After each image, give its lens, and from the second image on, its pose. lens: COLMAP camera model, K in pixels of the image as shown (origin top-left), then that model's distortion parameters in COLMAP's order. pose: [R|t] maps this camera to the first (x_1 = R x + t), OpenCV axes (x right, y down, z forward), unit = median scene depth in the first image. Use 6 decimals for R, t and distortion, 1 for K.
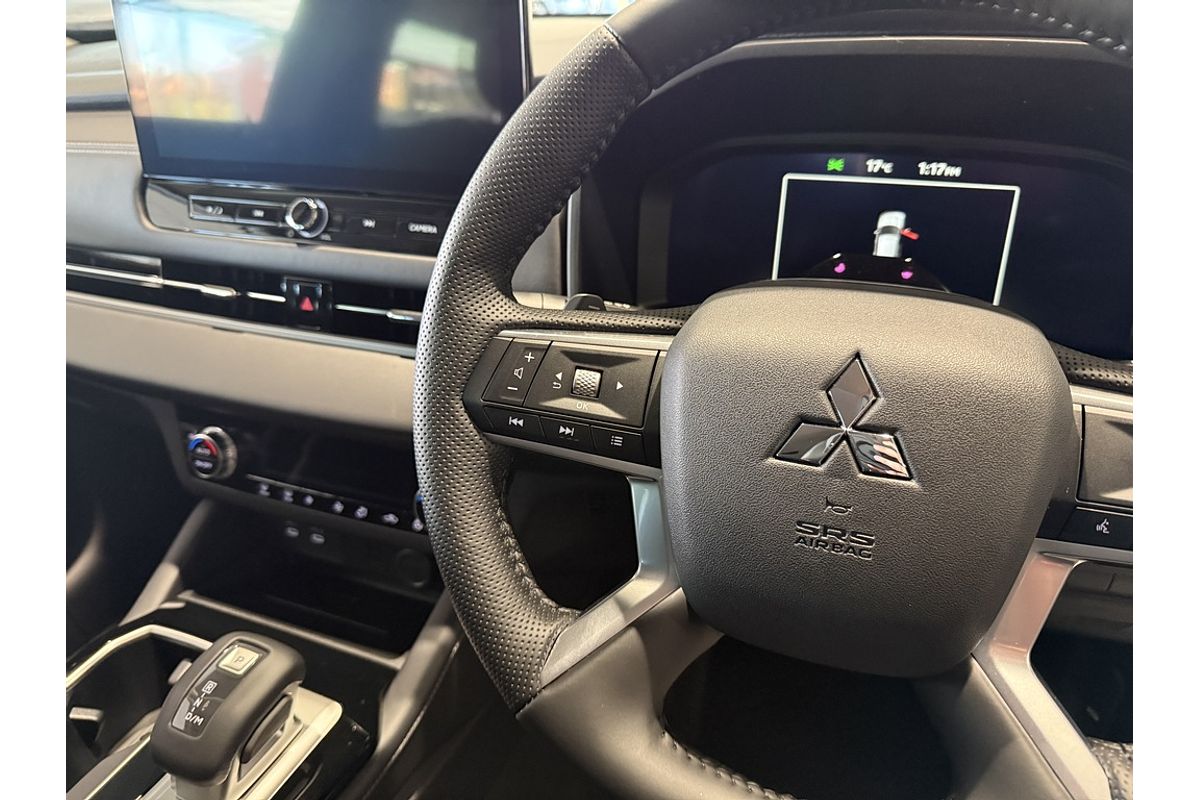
lens RADIAL K [[781.2, 0, 588.5], [0, 781.2, 401.4], [0, 0, 1]] dist [-0.002013, -0.002600]
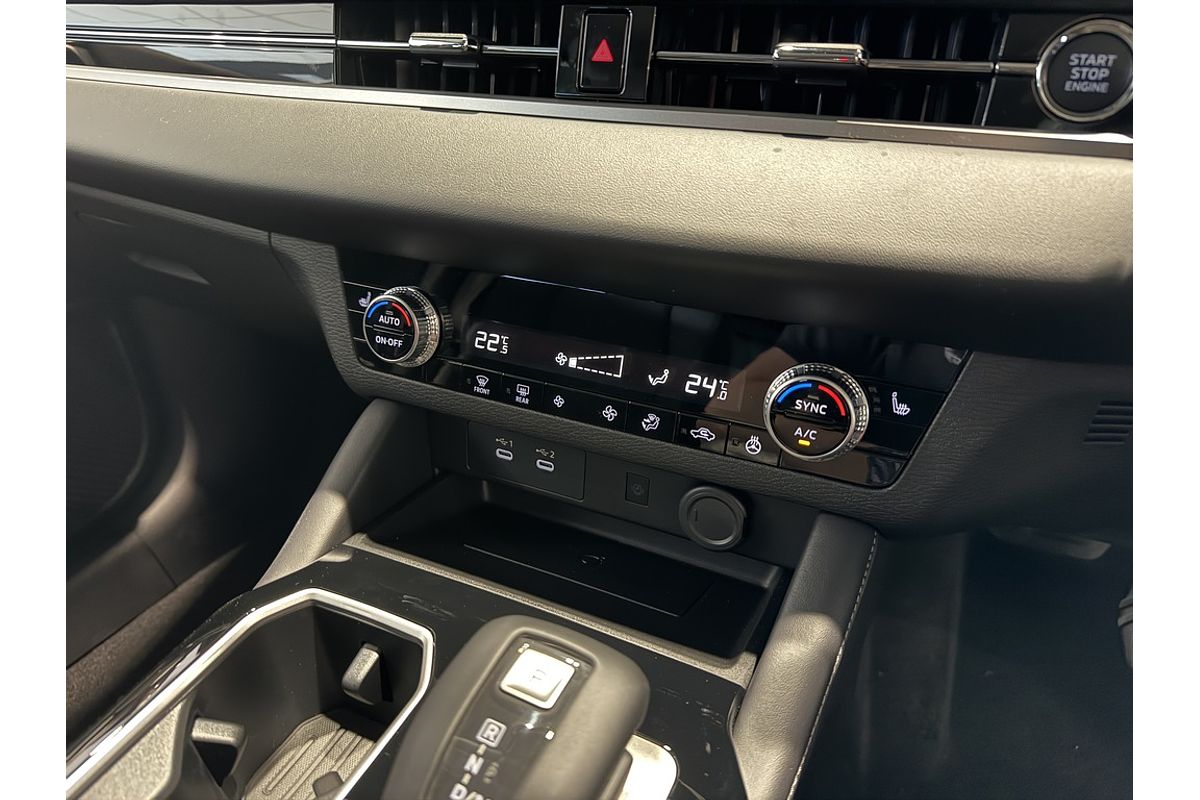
lens RADIAL K [[759.9, 0, 589.8], [0, 759.9, 406.6], [0, 0, 1]] dist [0.165073, -0.281242]
pose [[0.997984, 0.041352, -0.048139, -0.338266], [-0.038686, 0.997734, 0.055051, 0.106625], [0.050306, -0.053078, 0.997322, 0.430051]]
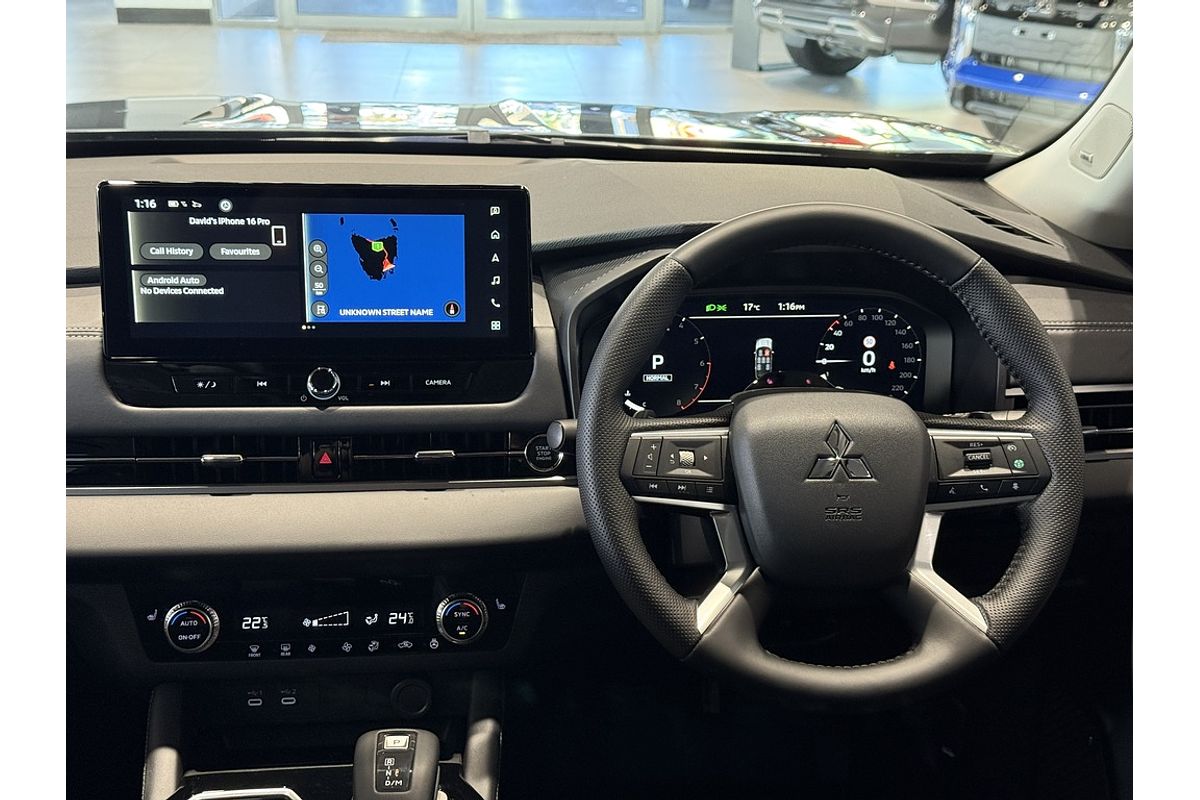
lens RADIAL K [[1518.5, 0, 586.0], [0, 1518.5, 420.5], [0, 0, 1]] dist [0.285735, -0.776154]
pose [[0.883371, -0.105354, 0.456680, -1.044208], [0.176617, 0.977402, -0.116154, 0.147507], [-0.434122, 0.183265, 0.882016, -1.122637]]
